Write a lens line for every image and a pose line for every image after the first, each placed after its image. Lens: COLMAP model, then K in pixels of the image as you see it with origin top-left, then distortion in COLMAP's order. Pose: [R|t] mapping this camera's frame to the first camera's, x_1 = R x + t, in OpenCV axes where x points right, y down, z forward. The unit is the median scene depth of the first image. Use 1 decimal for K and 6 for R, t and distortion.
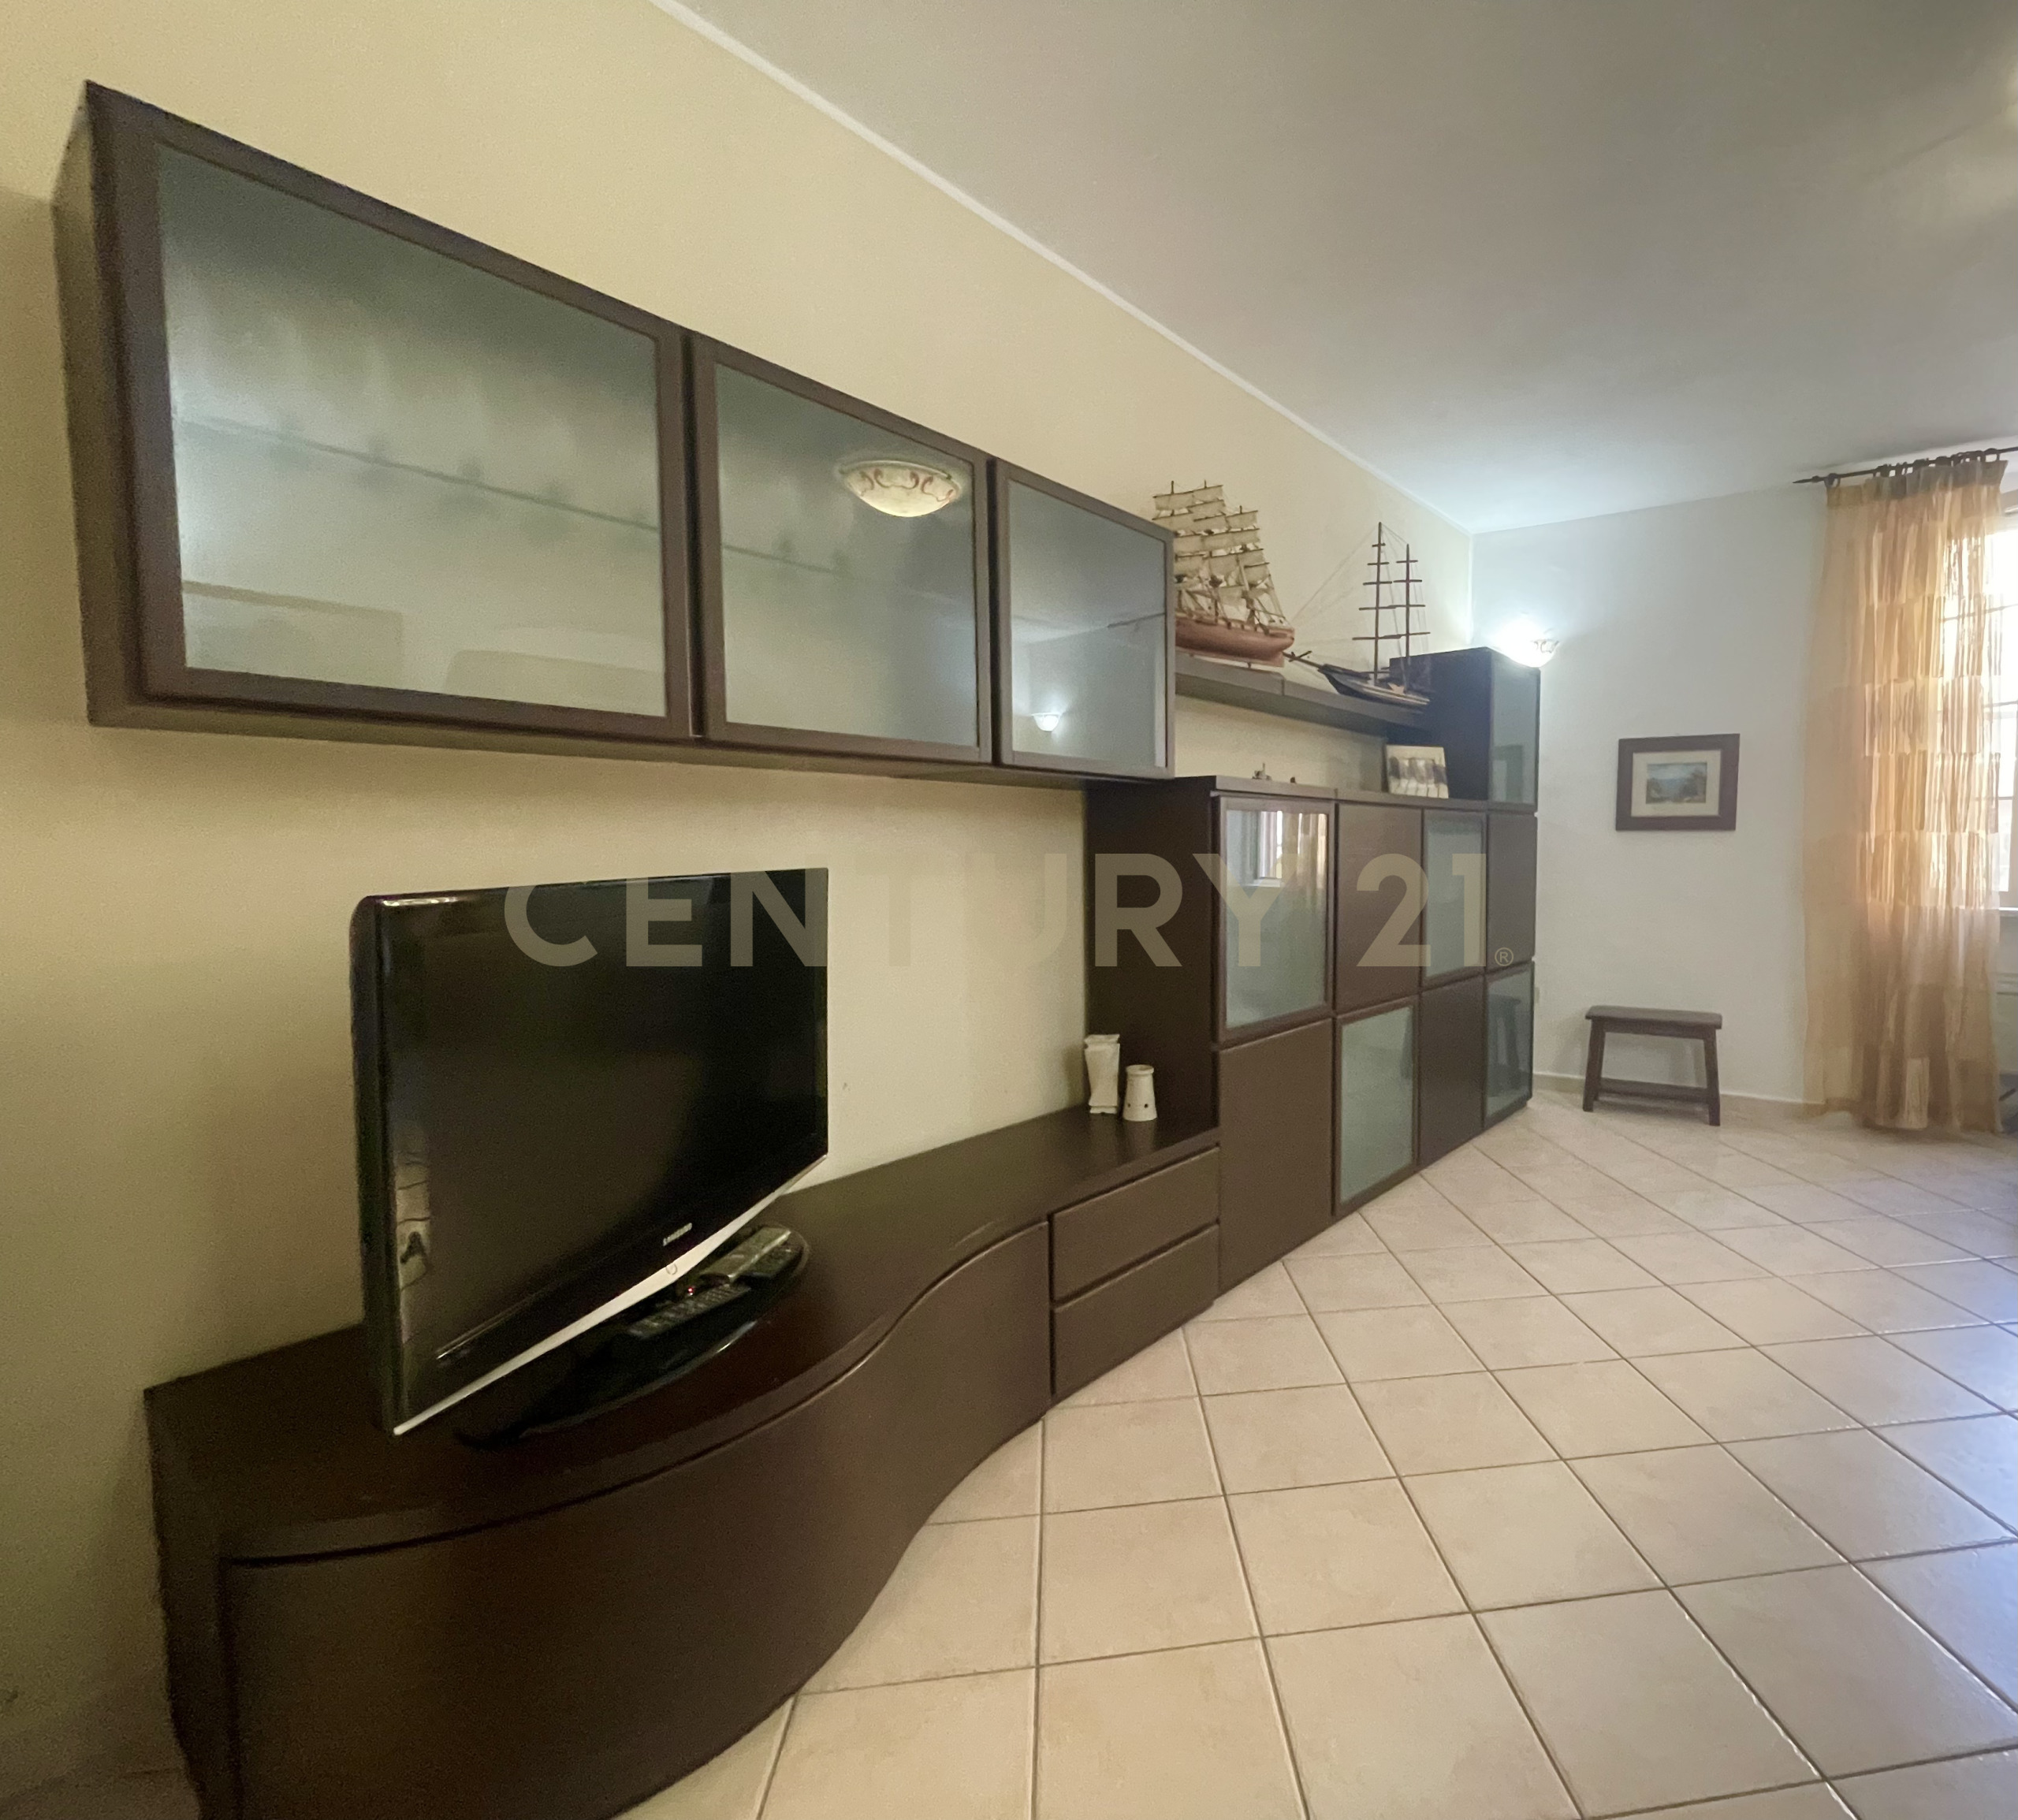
lens RADIAL K [[943.8, 0, 1199.4], [0, 943.8, 911.0], [0, 0, 1]] dist [-0.014798, 0.000131]
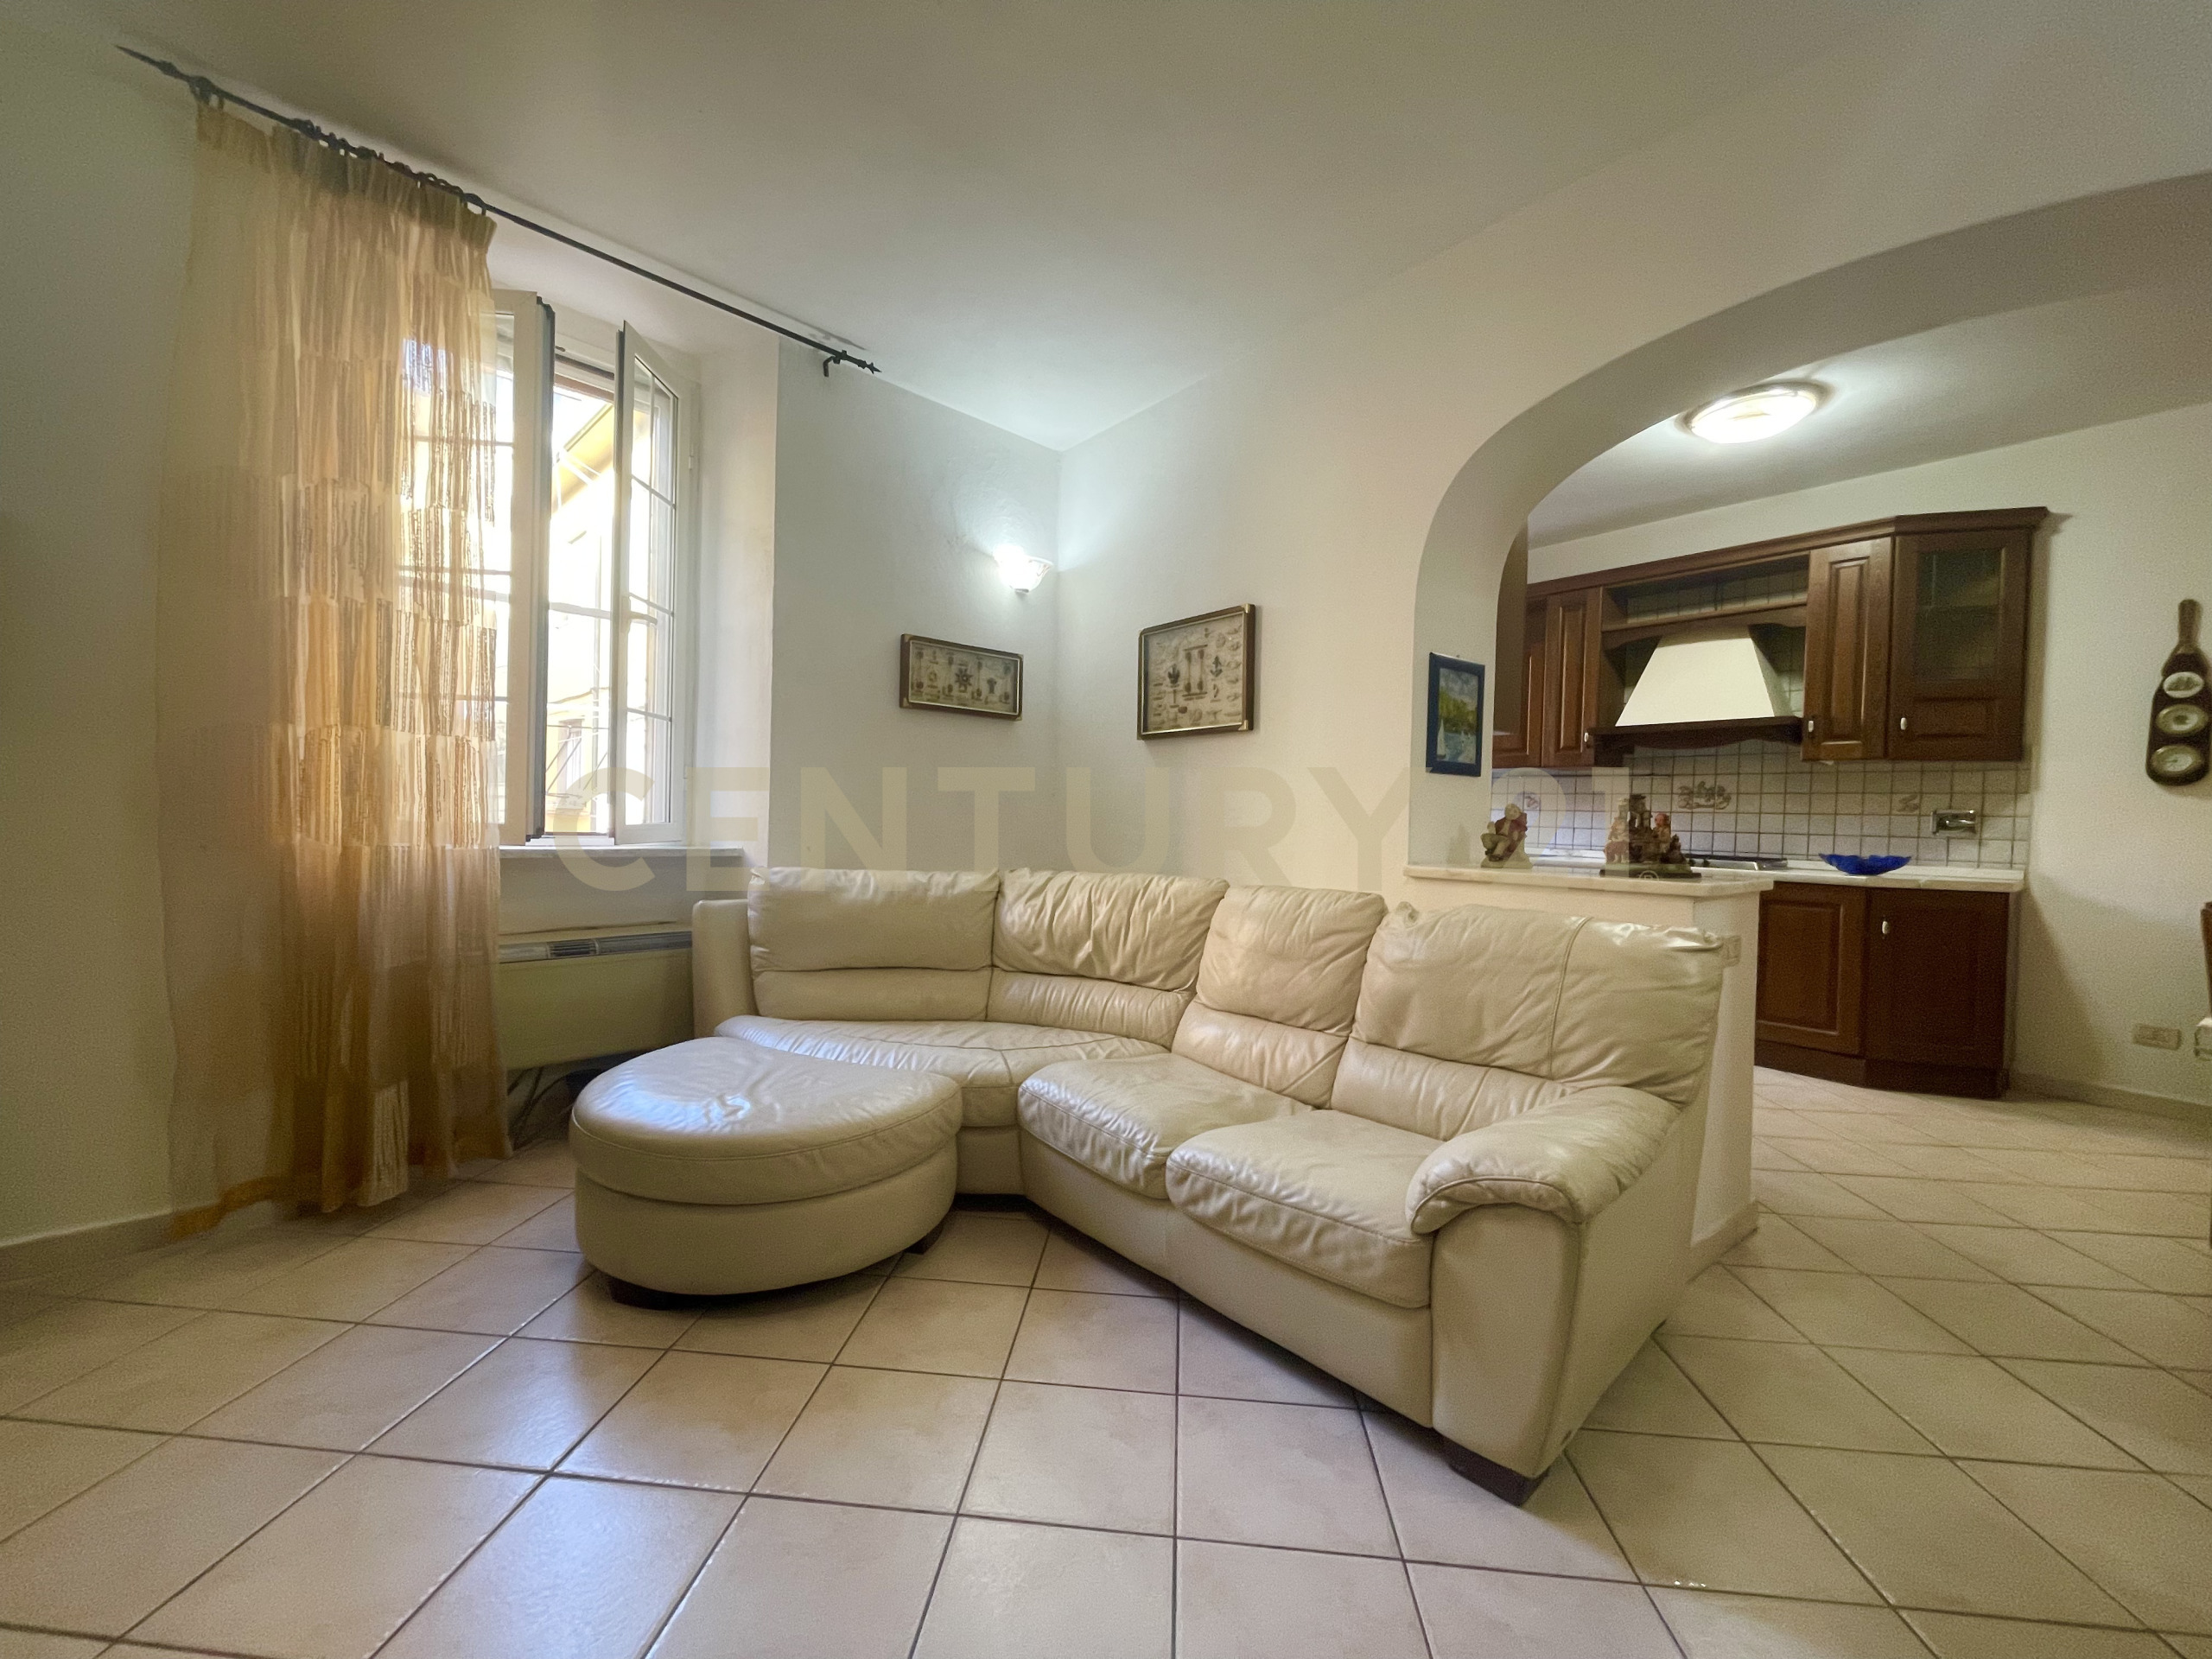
lens RADIAL K [[893.7, 0, 1108.5], [0, 893.7, 828.6], [0, 0, 1]] dist [-0.000866, 0.000016]
pose [[0.232502, -0.005161, 0.972582, 0.284215], [0.032512, 0.999468, -0.002468, 0.000422], [-0.972052, 0.032194, 0.232547, 0.368257]]
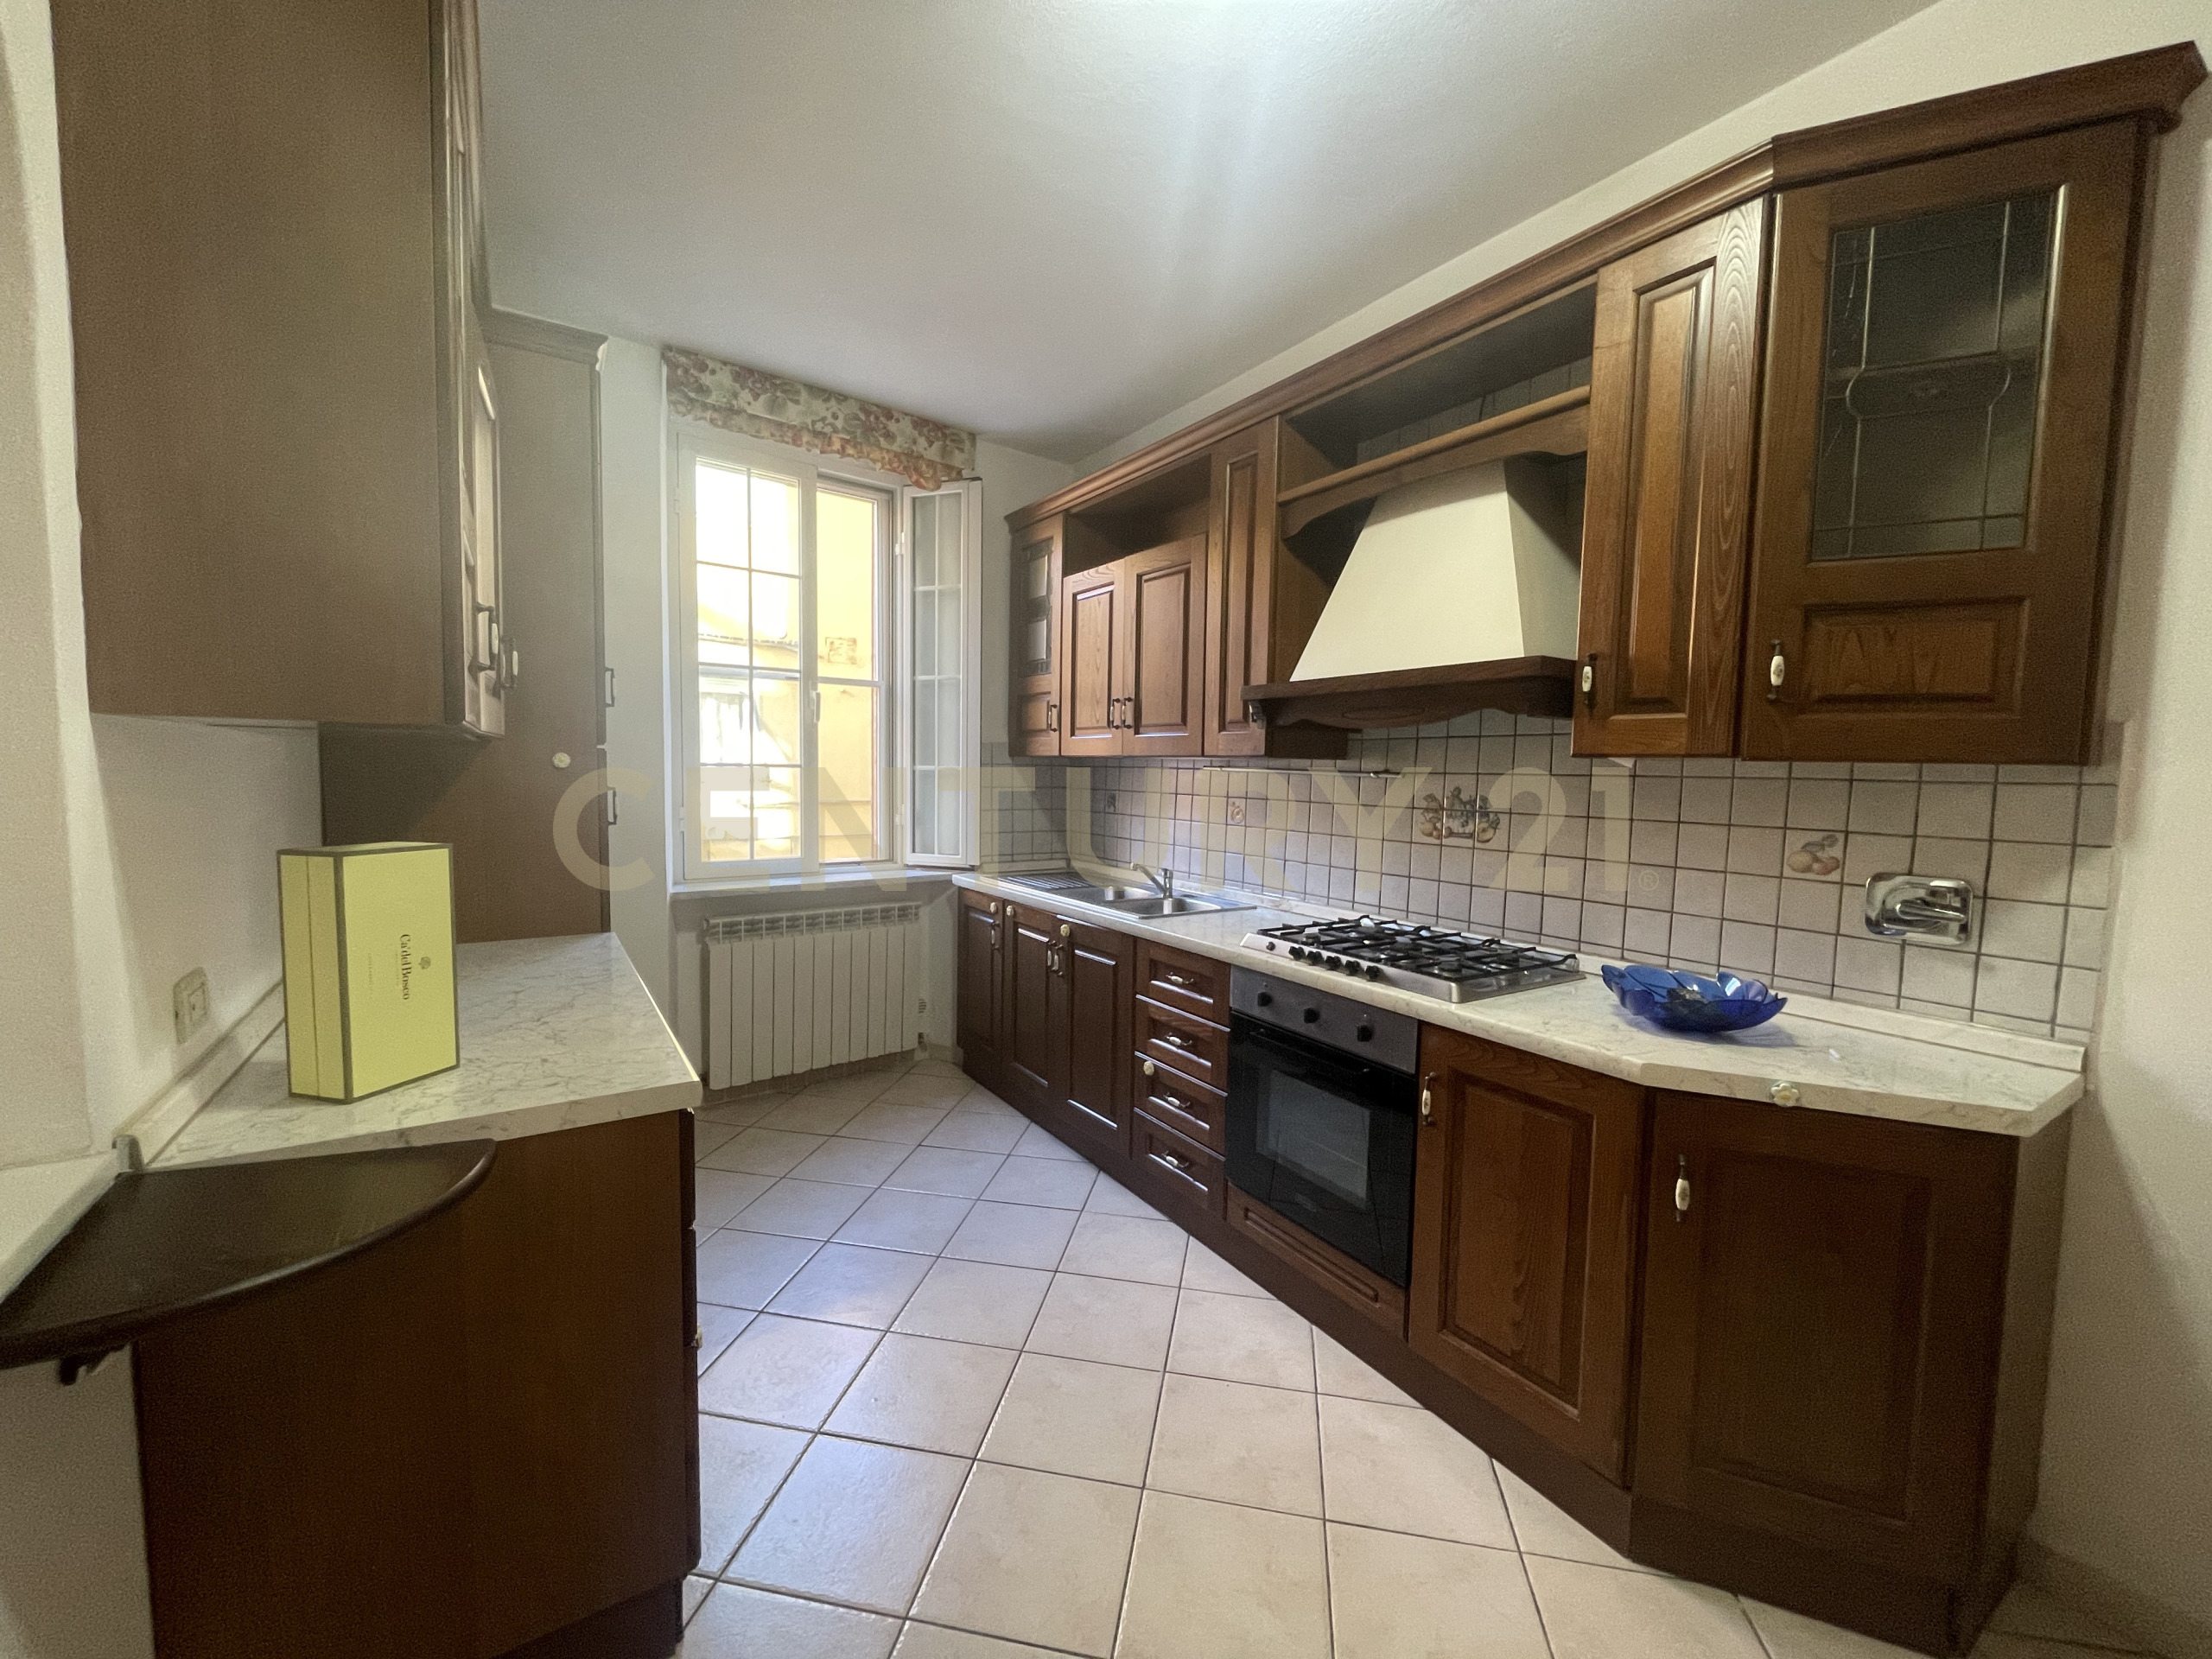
lens RADIAL K [[893.7, 0, 1108.5], [0, 893.7, 828.6], [0, 0, 1]] dist [-0.000866, 0.000016]
pose [[0.320381, -0.054850, 0.945700, 0.998246], [0.038568, 0.998250, 0.044832, -0.050314], [-0.946503, 0.022111, 0.321935, -0.120614]]
